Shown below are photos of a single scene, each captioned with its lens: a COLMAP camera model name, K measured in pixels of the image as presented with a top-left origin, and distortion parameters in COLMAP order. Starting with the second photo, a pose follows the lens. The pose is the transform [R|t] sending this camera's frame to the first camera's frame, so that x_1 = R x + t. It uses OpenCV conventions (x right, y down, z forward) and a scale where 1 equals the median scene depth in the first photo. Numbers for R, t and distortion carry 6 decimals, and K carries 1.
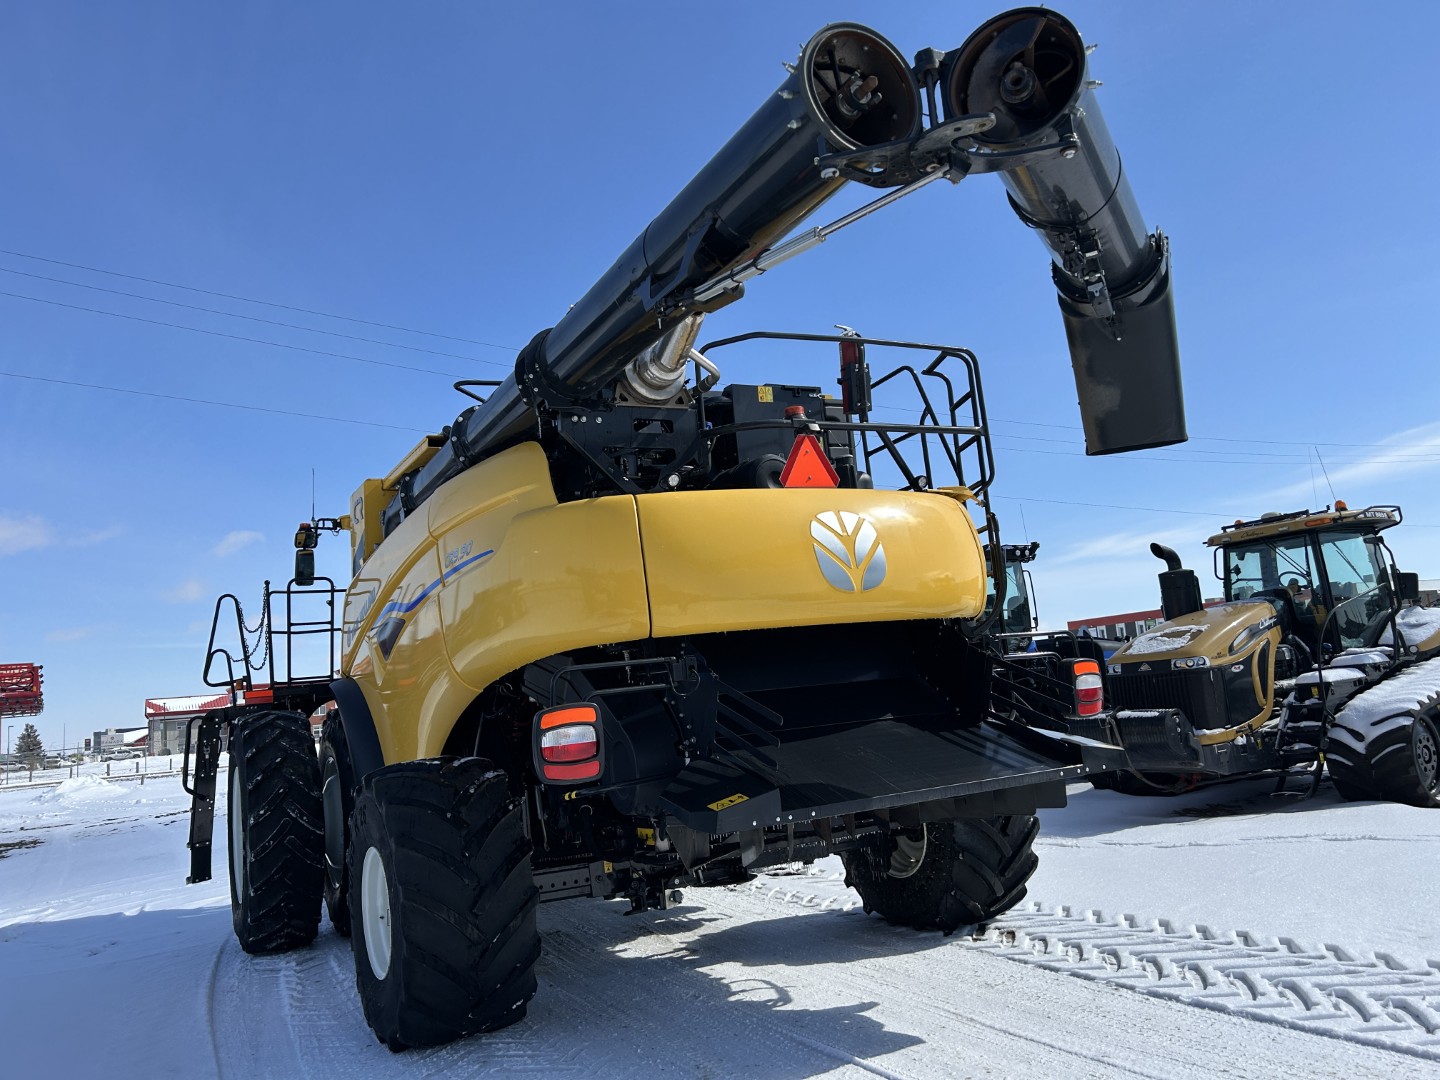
lens RADIAL K [[1039.5, 0, 713.8], [0, 1039.5, 531.4], [0, 0, 1]] dist [0.077743, -0.109041]
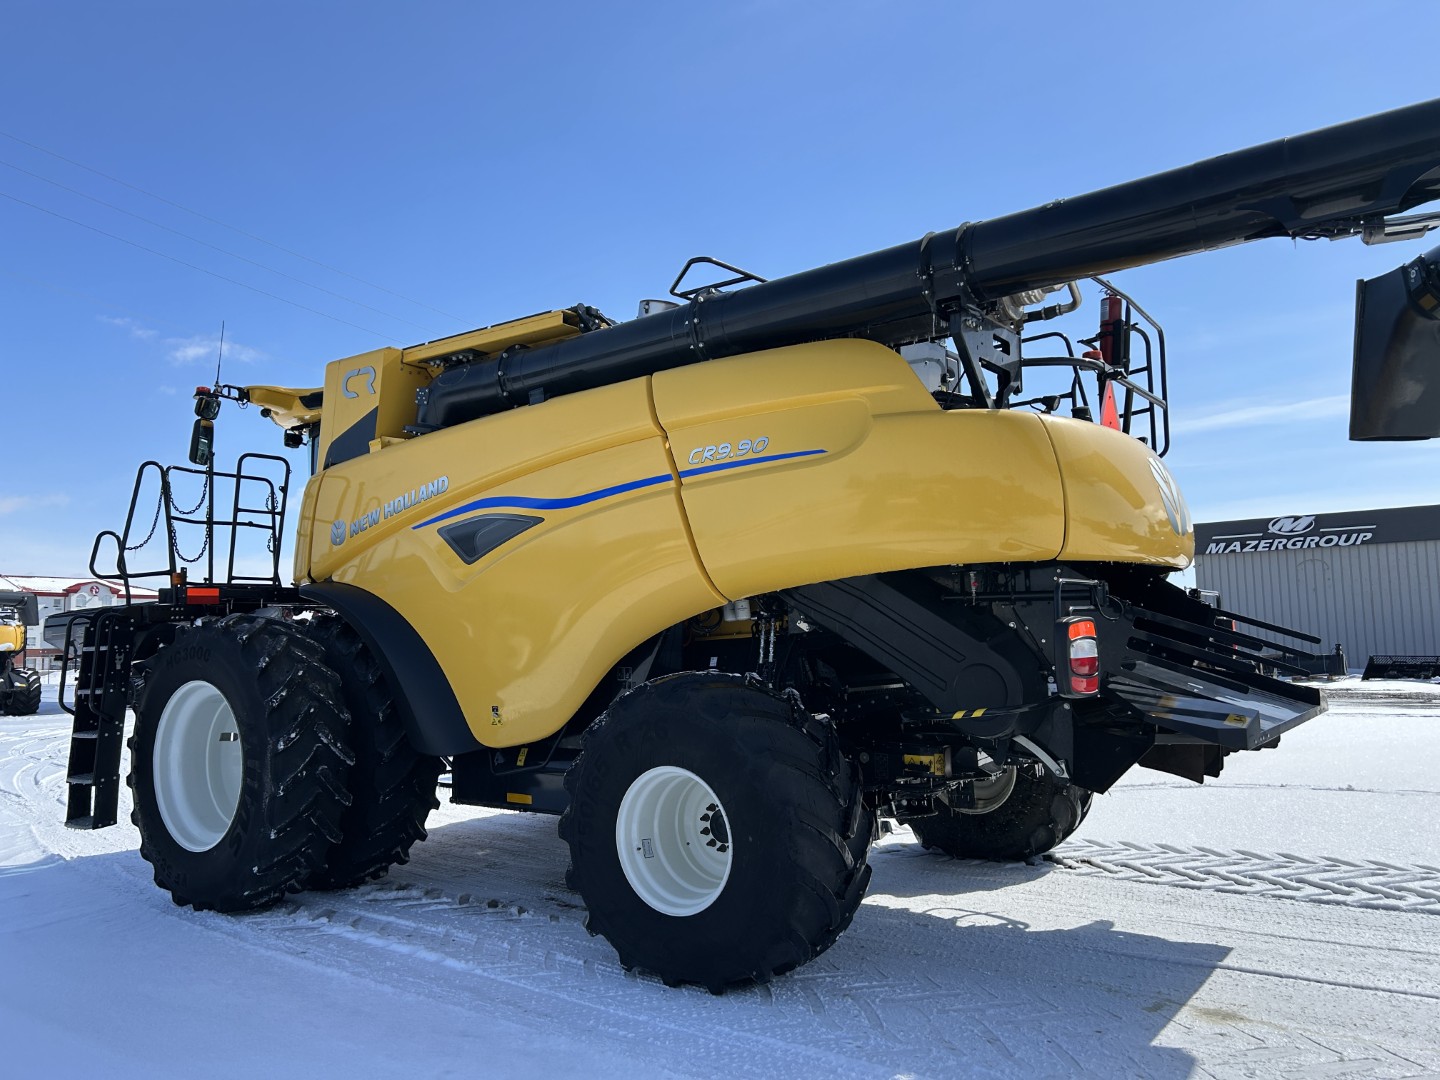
lens RADIAL K [[1039.5, 0, 713.8], [0, 1039.5, 531.4], [0, 0, 1]] dist [0.077743, -0.109041]
pose [[0.905156, 0.109063, 0.410849, -0.397928], [-0.120404, 0.992723, 0.001741, 0.059341], [-0.407670, -0.051043, 0.911702, 0.120961]]
